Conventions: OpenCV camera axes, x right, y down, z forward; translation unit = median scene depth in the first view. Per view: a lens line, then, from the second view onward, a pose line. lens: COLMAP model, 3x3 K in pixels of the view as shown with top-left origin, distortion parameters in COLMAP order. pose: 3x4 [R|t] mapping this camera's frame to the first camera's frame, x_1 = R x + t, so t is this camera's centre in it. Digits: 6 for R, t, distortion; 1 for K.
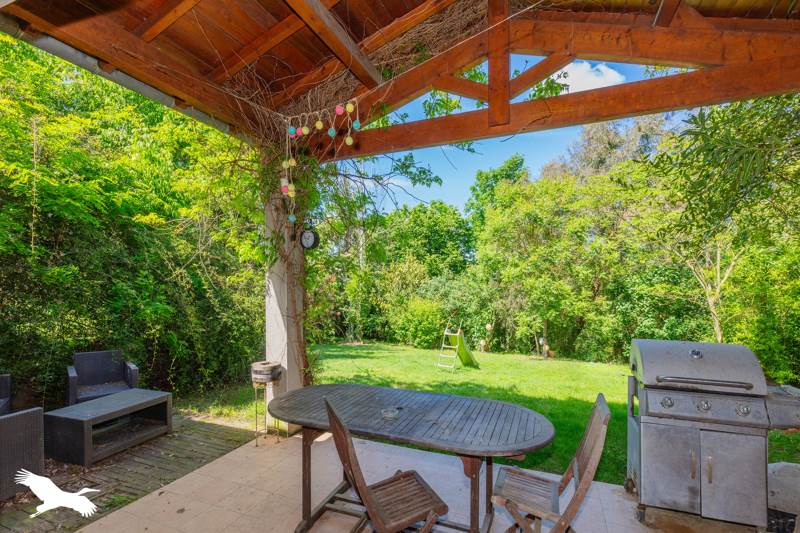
lens RADIAL K [[377.2, 0, 400.0], [0, 377.2, 266.5], [0, 0, 1]] dist [0.000135, 0.000000]
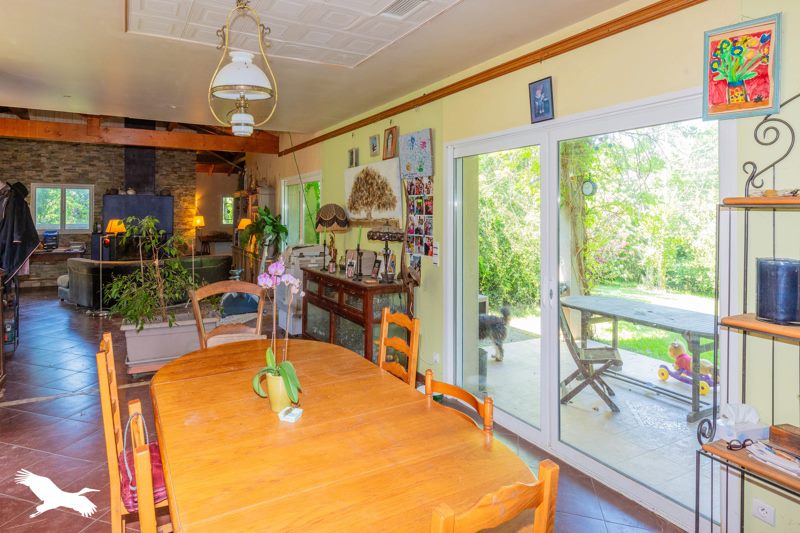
lens RADIAL K [[453.7, 0, 399.2], [0, 453.7, 212.0], [0, 0, 1]] dist [0.000588, 0.000063]
pose [[0.798481, 0.006782, -0.601982, 0.102146], [0.017880, 0.999228, 0.034974, -0.034125], [0.601754, -0.038689, 0.797743, -0.359061]]
